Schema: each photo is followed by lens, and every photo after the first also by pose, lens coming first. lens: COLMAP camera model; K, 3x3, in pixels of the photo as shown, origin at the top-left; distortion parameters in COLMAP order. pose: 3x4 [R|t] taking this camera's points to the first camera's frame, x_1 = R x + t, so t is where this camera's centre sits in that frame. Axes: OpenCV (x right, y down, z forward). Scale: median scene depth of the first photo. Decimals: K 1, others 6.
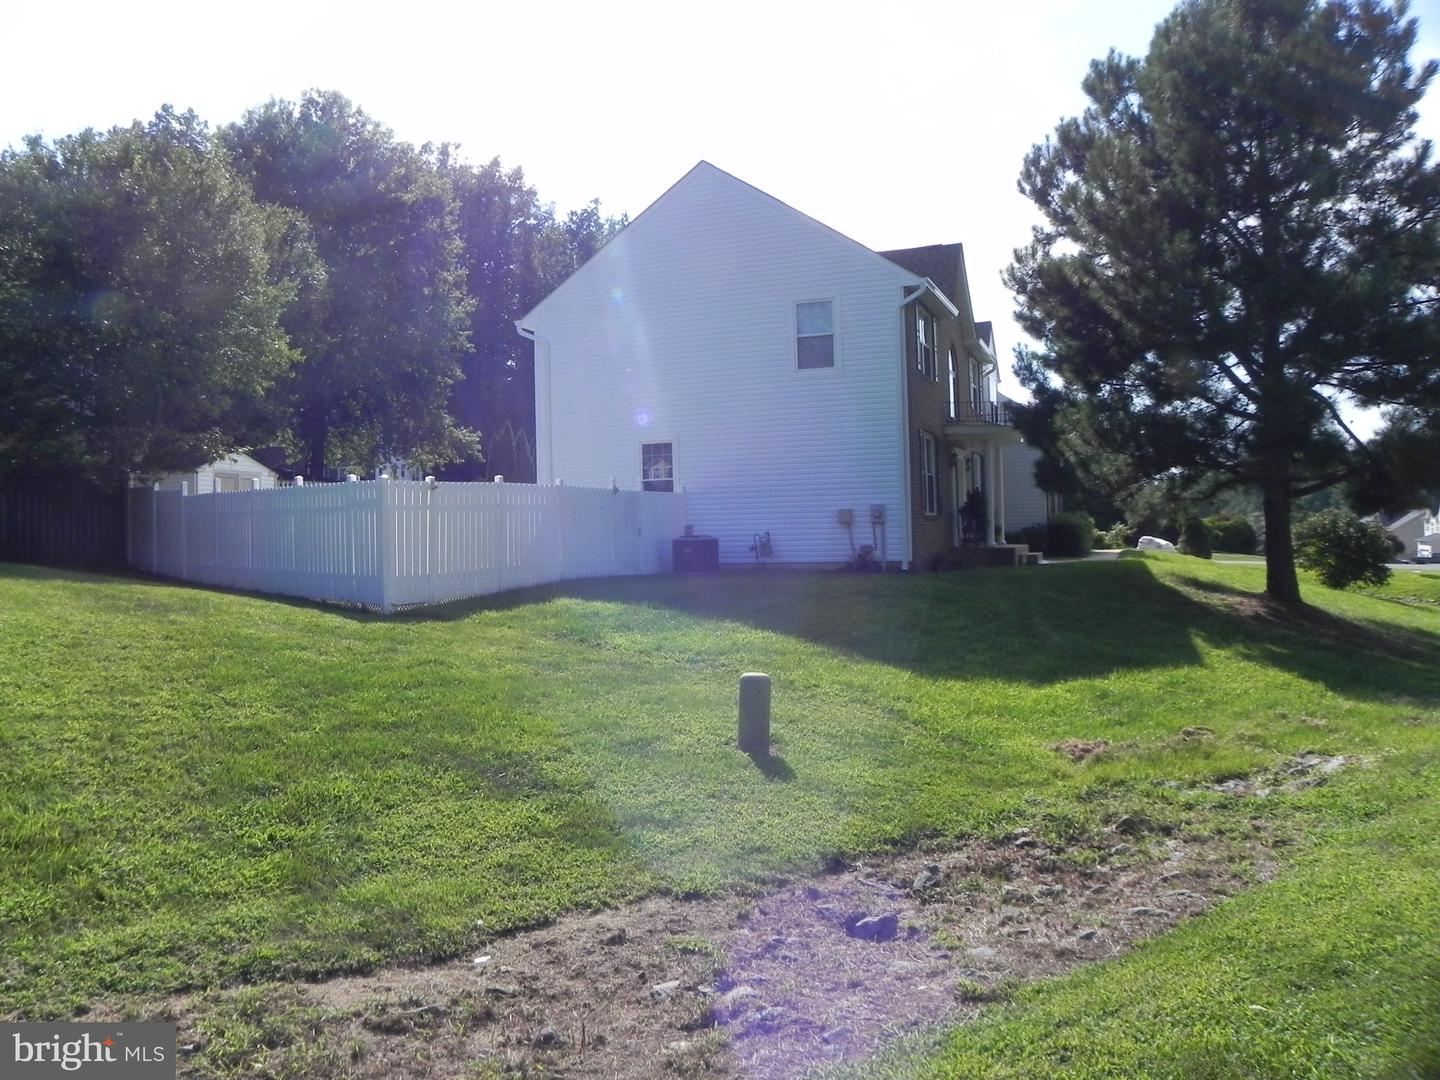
lens RADIAL K [[1118.3, 0, 692.6], [0, 1118.3, 514.3], [0, 0, 1]] dist [-0.160532, 0.083308]
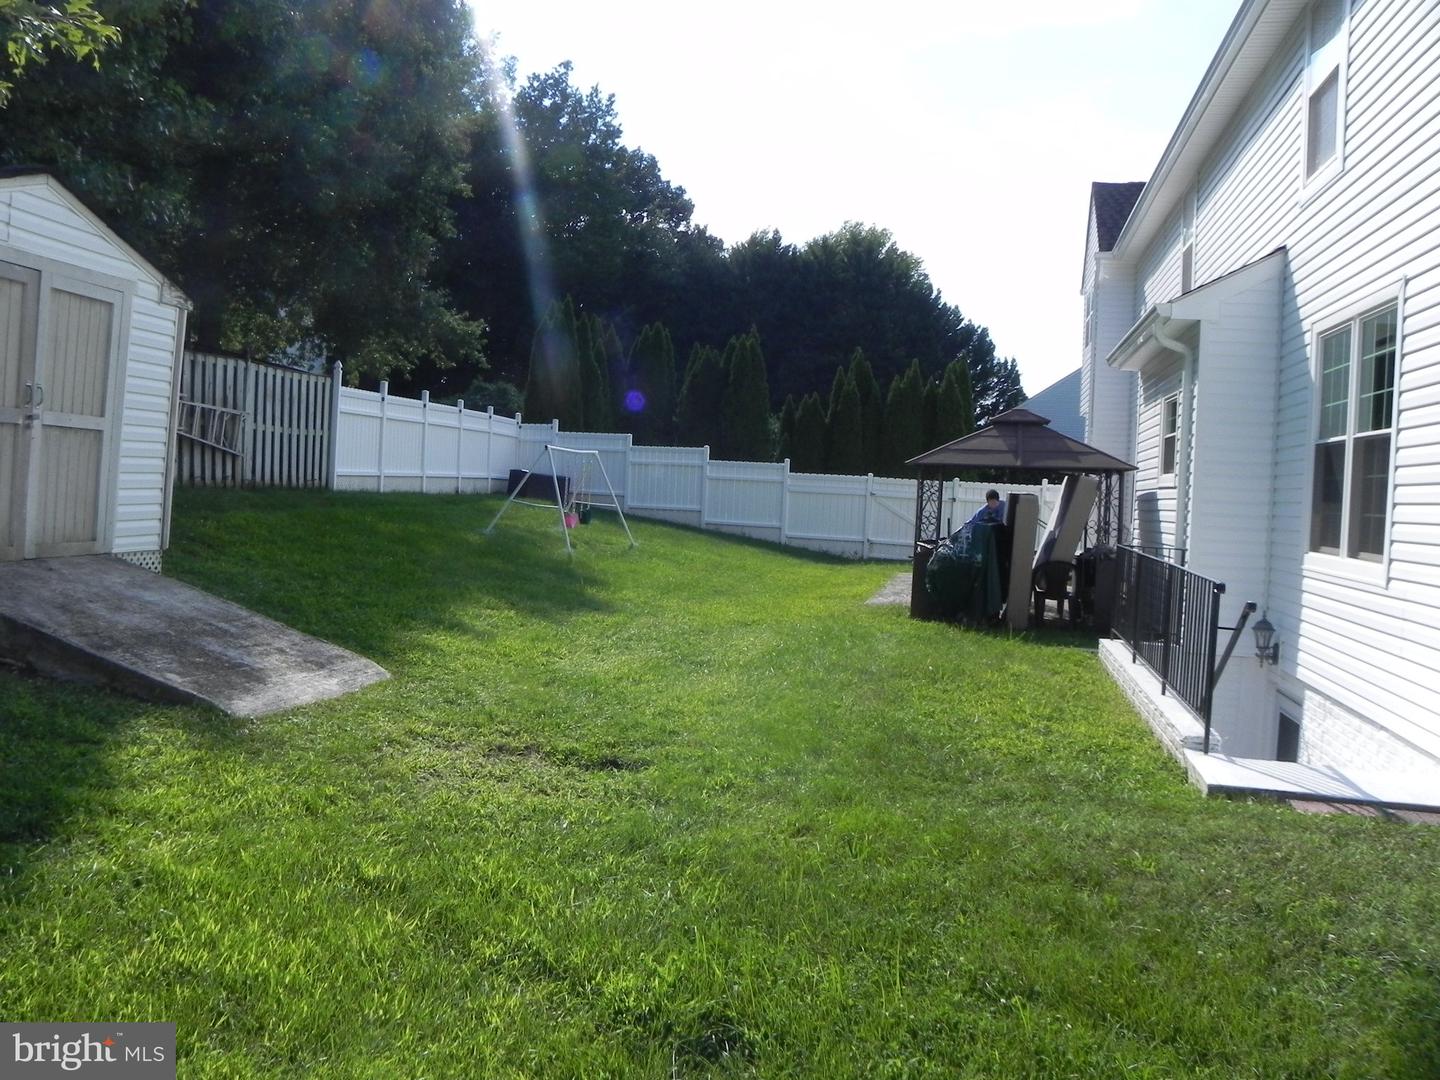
lens RADIAL K [[1118.3, 0, 692.6], [0, 1118.3, 514.3], [0, 0, 1]] dist [-0.160532, 0.083308]
pose [[0.989385, 0.065989, 0.129472, -0.349505], [-0.072149, 0.996446, 0.043477, -0.004166], [-0.126143, -0.052356, 0.990629, 0.870376]]
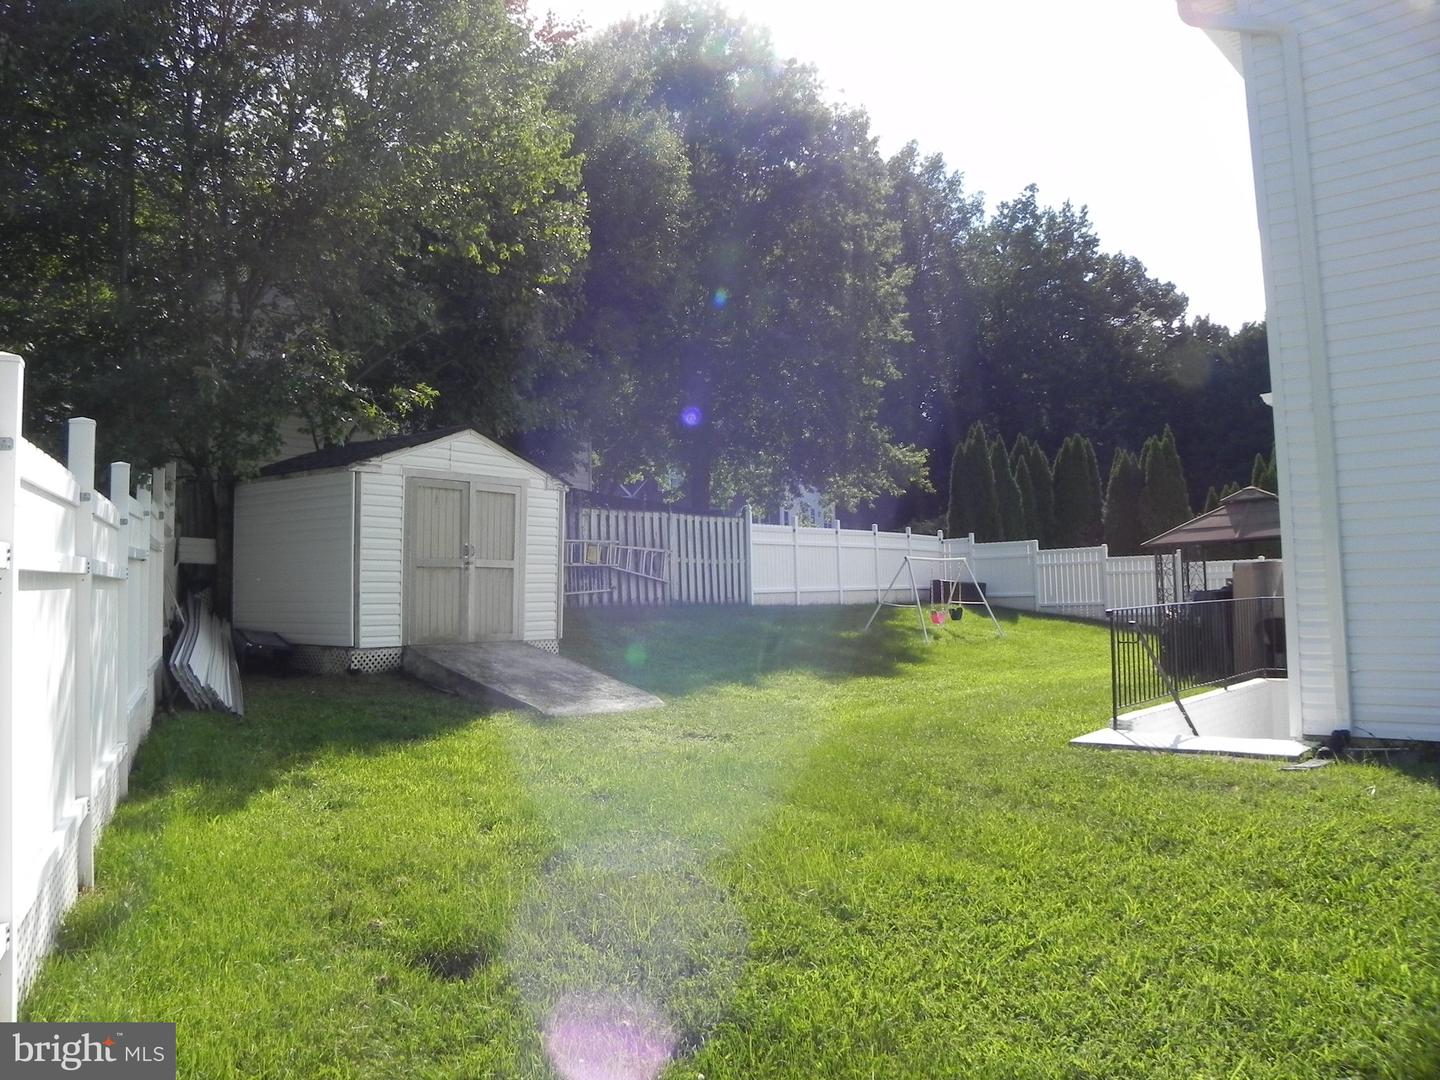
lens RADIAL K [[1118.3, 0, 692.6], [0, 1118.3, 514.3], [0, 0, 1]] dist [-0.160532, 0.083308]
pose [[0.936064, -0.023640, -0.351035, -0.202940], [0.006521, 0.998734, -0.049869, -0.001136], [0.351770, 0.044391, 0.935033, 0.715191]]
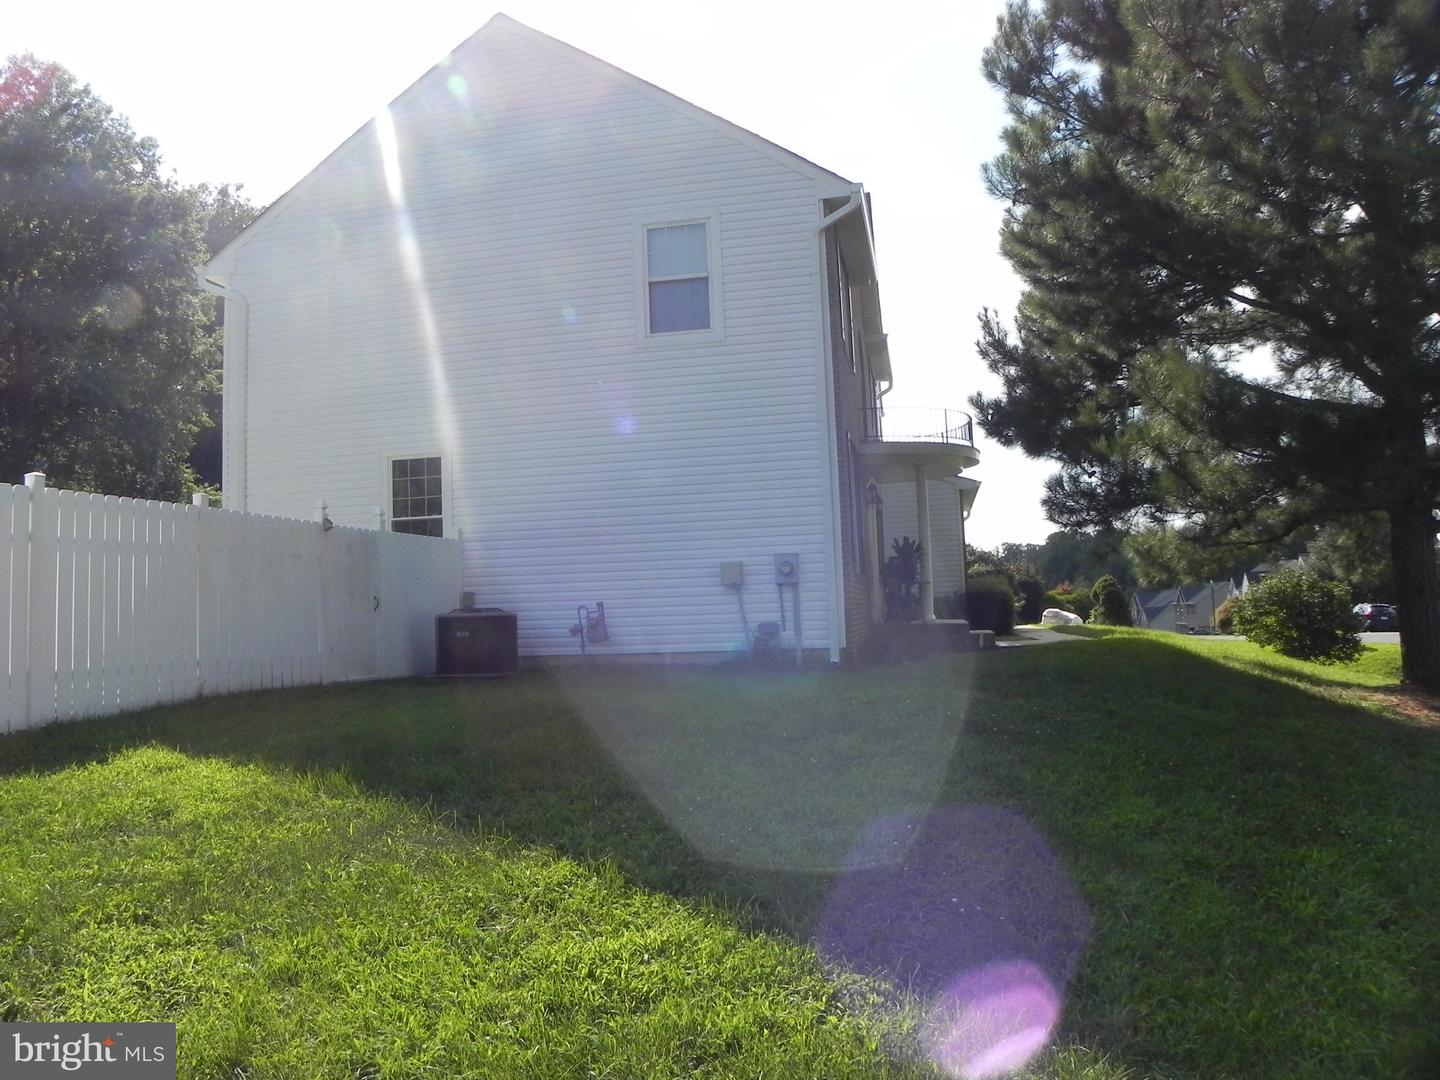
lens RADIAL K [[1118.3, 0, 692.6], [0, 1118.3, 514.3], [0, 0, 1]] dist [-0.160532, 0.083308]
pose [[0.985130, 0.003263, 0.171781, 0.012951], [0.009583, 0.997220, -0.073898, 0.012976], [-0.171545, 0.074445, 0.982359, 0.387230]]
